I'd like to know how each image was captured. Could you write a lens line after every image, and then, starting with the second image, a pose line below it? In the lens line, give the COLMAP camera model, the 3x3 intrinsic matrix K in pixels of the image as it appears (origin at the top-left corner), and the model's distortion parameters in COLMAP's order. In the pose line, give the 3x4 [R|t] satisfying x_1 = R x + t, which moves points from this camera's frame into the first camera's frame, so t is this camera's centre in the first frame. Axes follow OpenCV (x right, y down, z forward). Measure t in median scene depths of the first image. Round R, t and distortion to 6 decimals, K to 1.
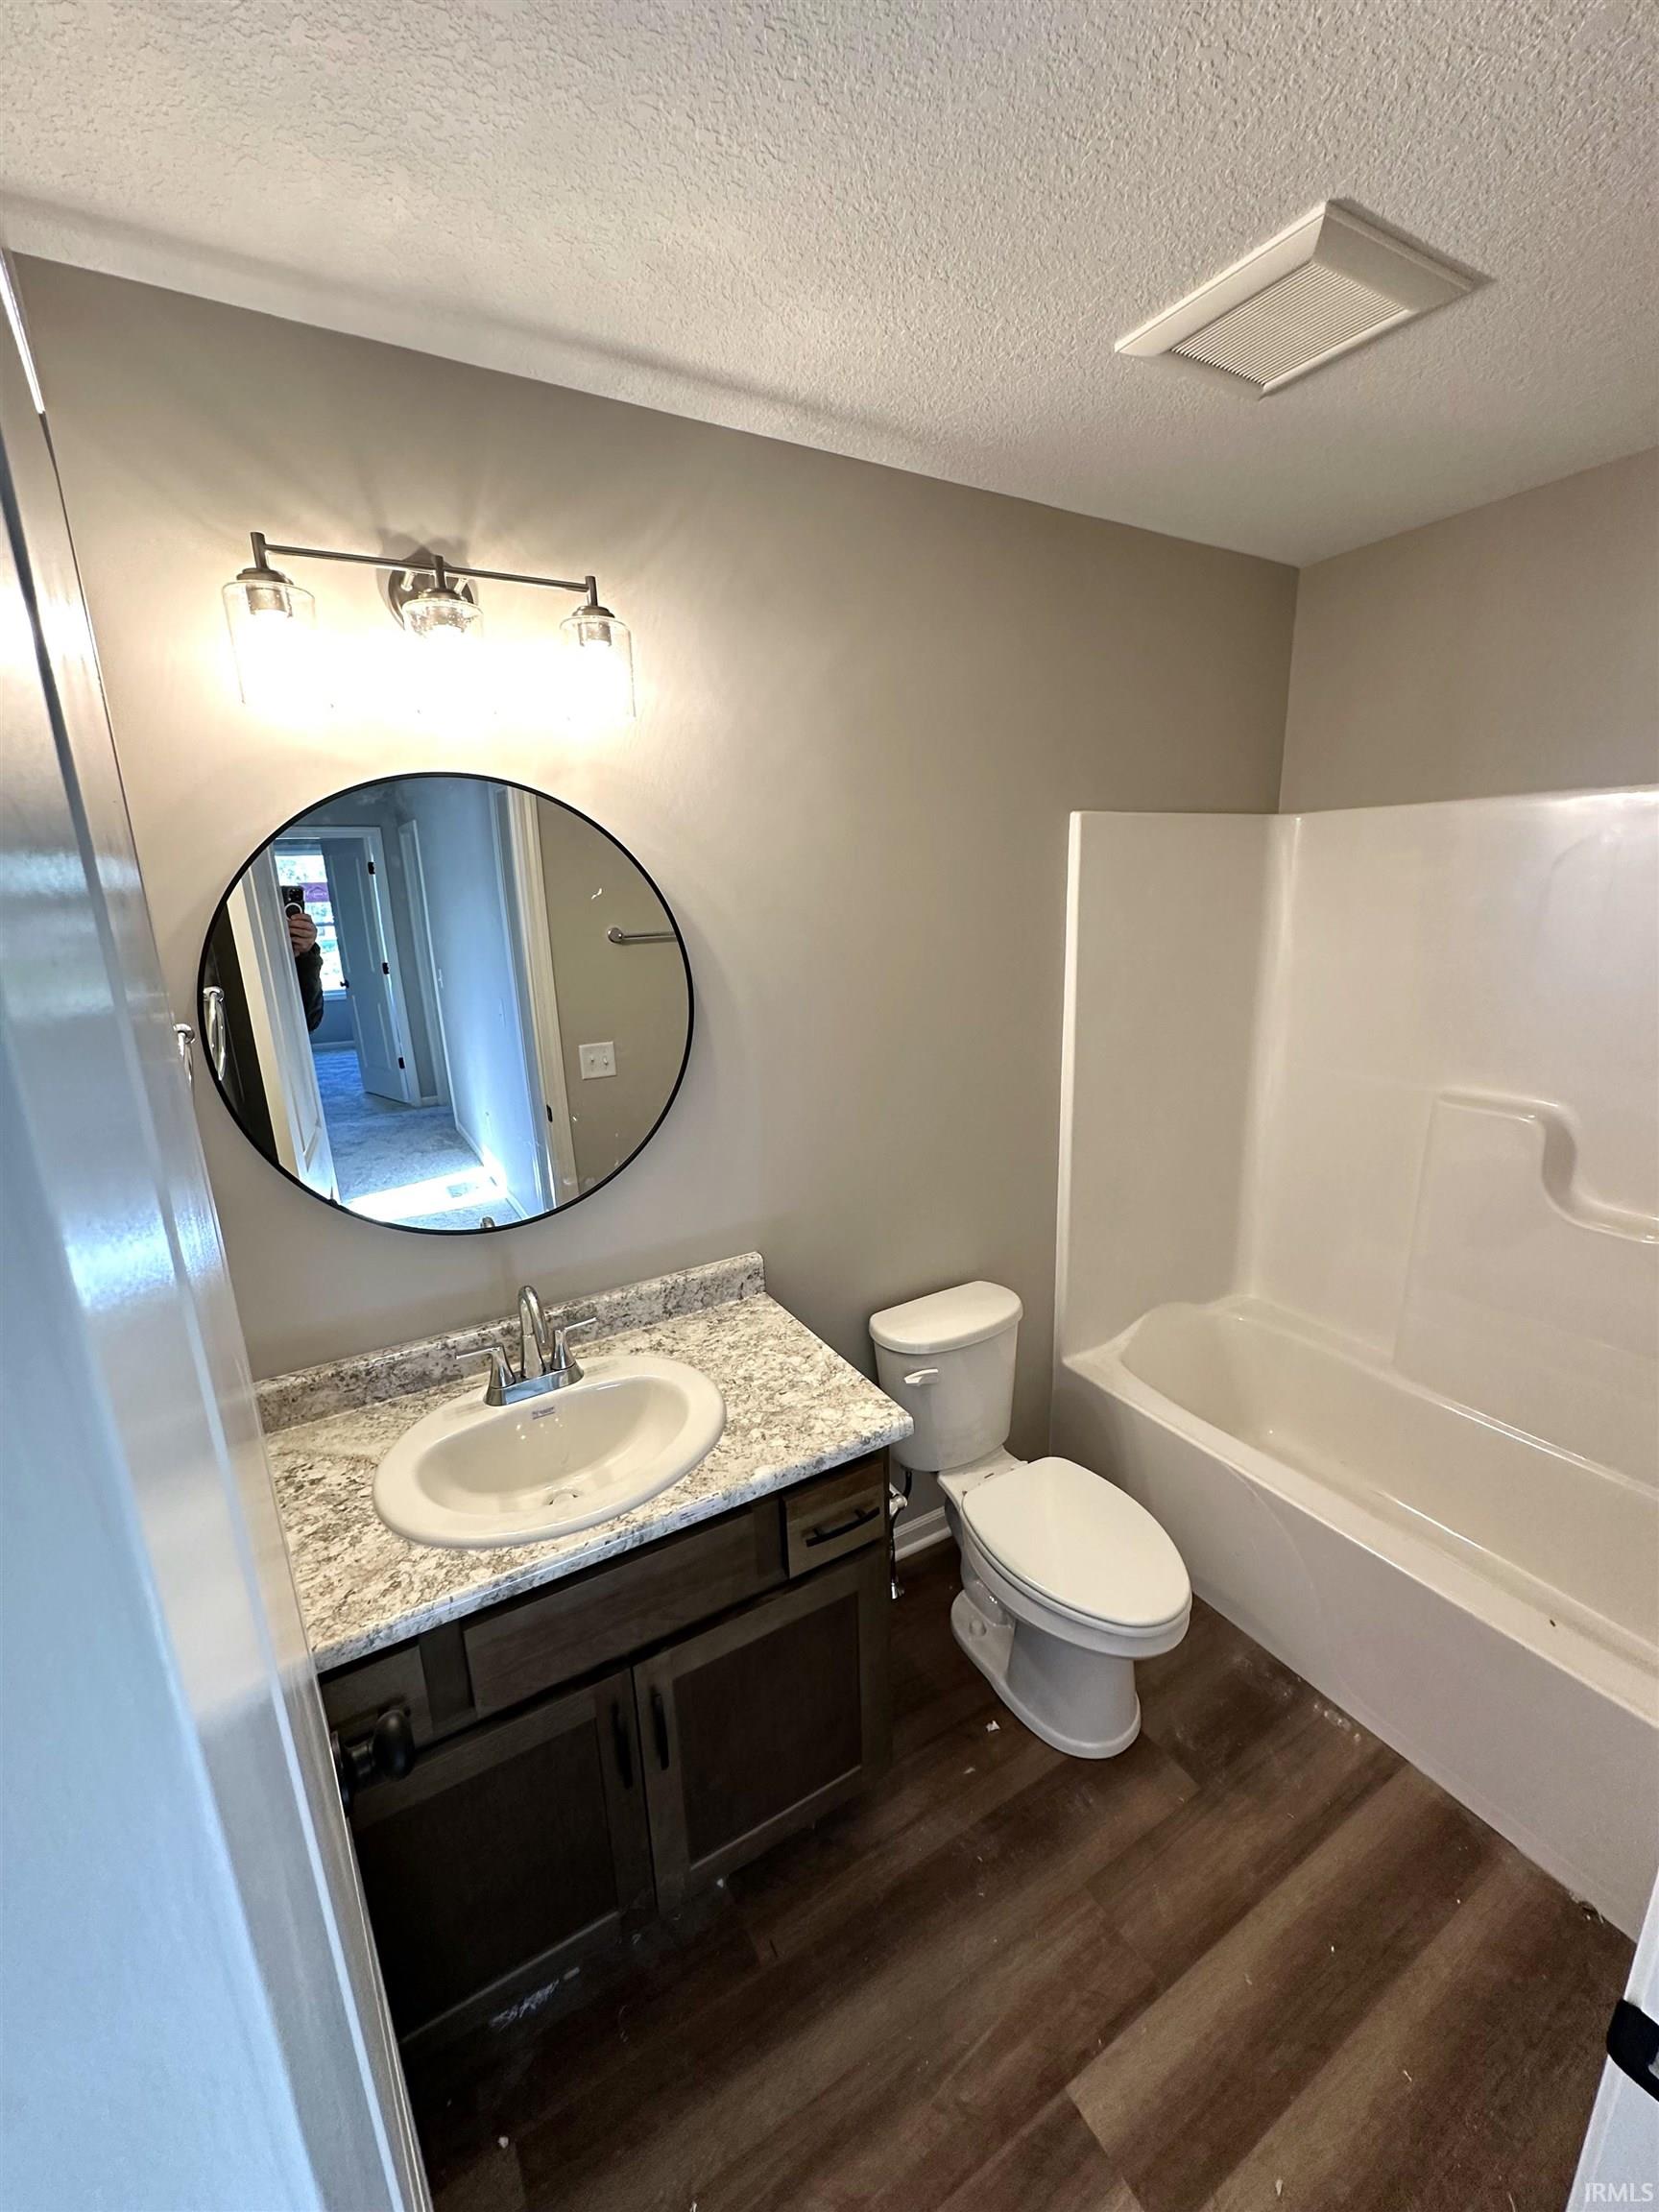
lens RADIAL K [[889.1, 0, 826.4], [0, 889.1, 1116.0], [0, 0, 1]] dist [0.000741, -0.000676]
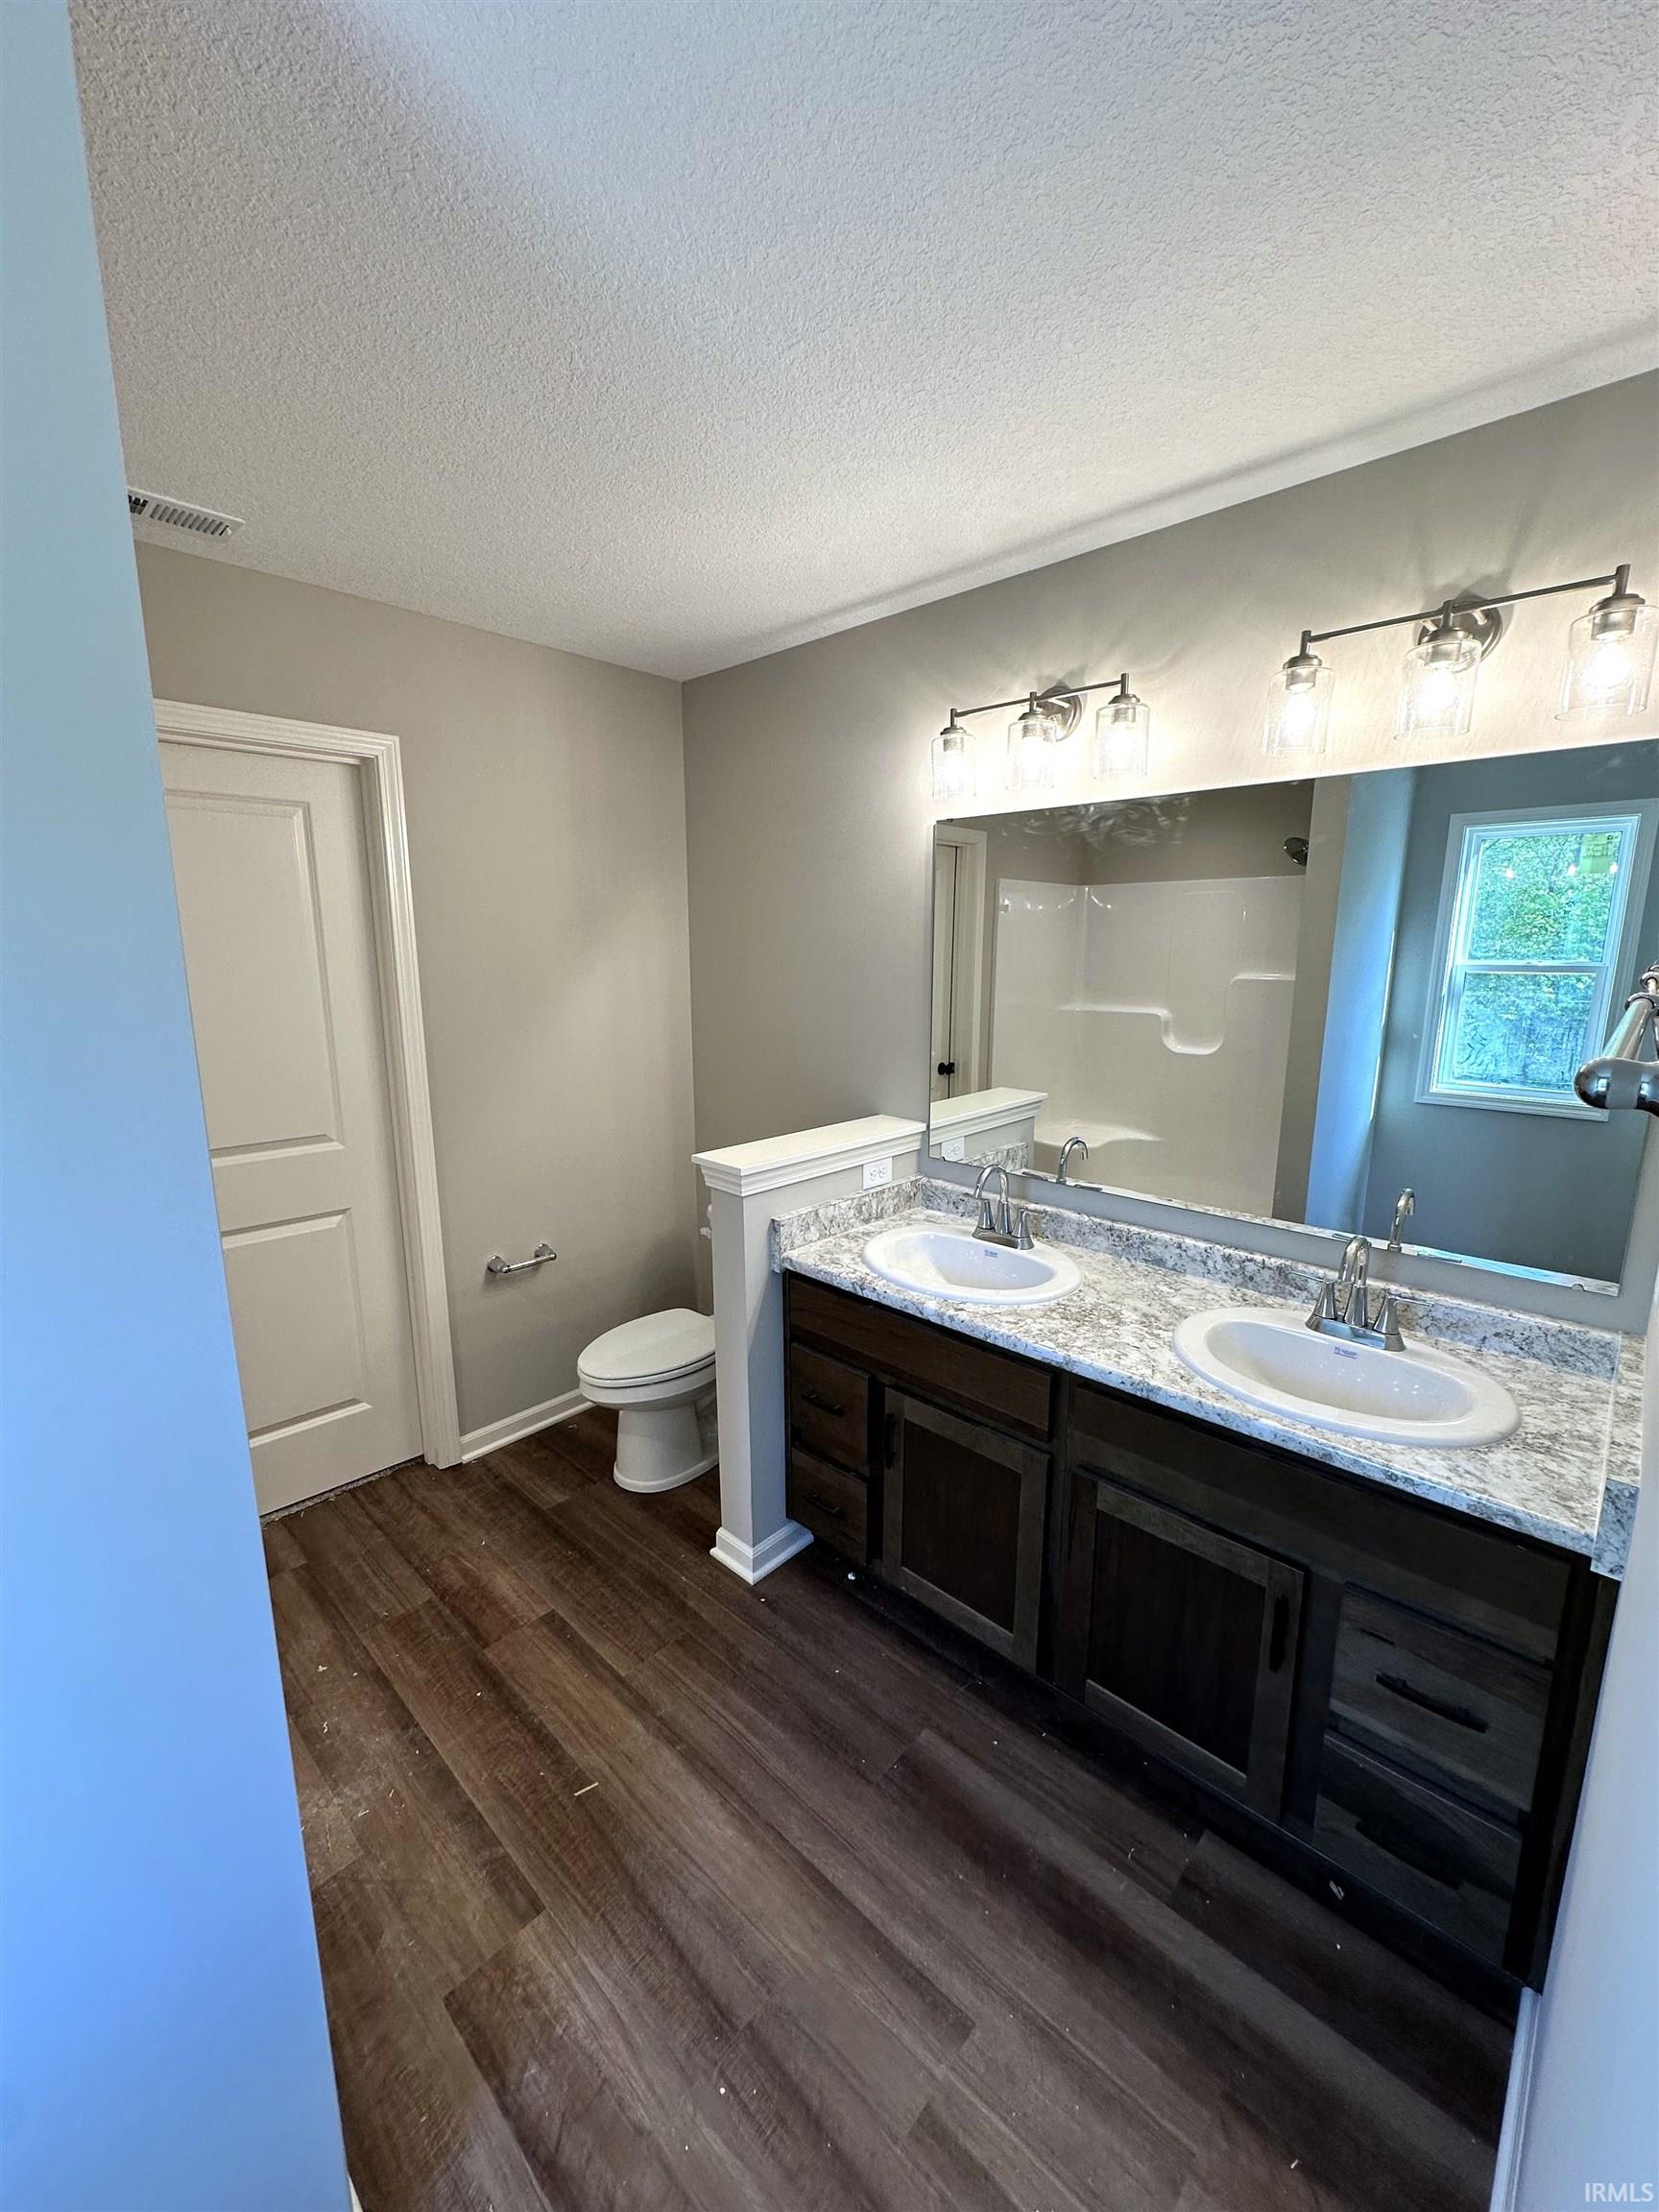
lens RADIAL K [[889.1, 0, 835.9], [0, 889.1, 1096.8], [0, 0, 1]] dist [0.000741, -0.000676]
pose [[0.300640, 0.208492, -0.930670, 0.467501], [-0.265630, 0.955507, 0.128248, 0.017975], [0.916000, 0.208658, 0.342645, 0.052836]]
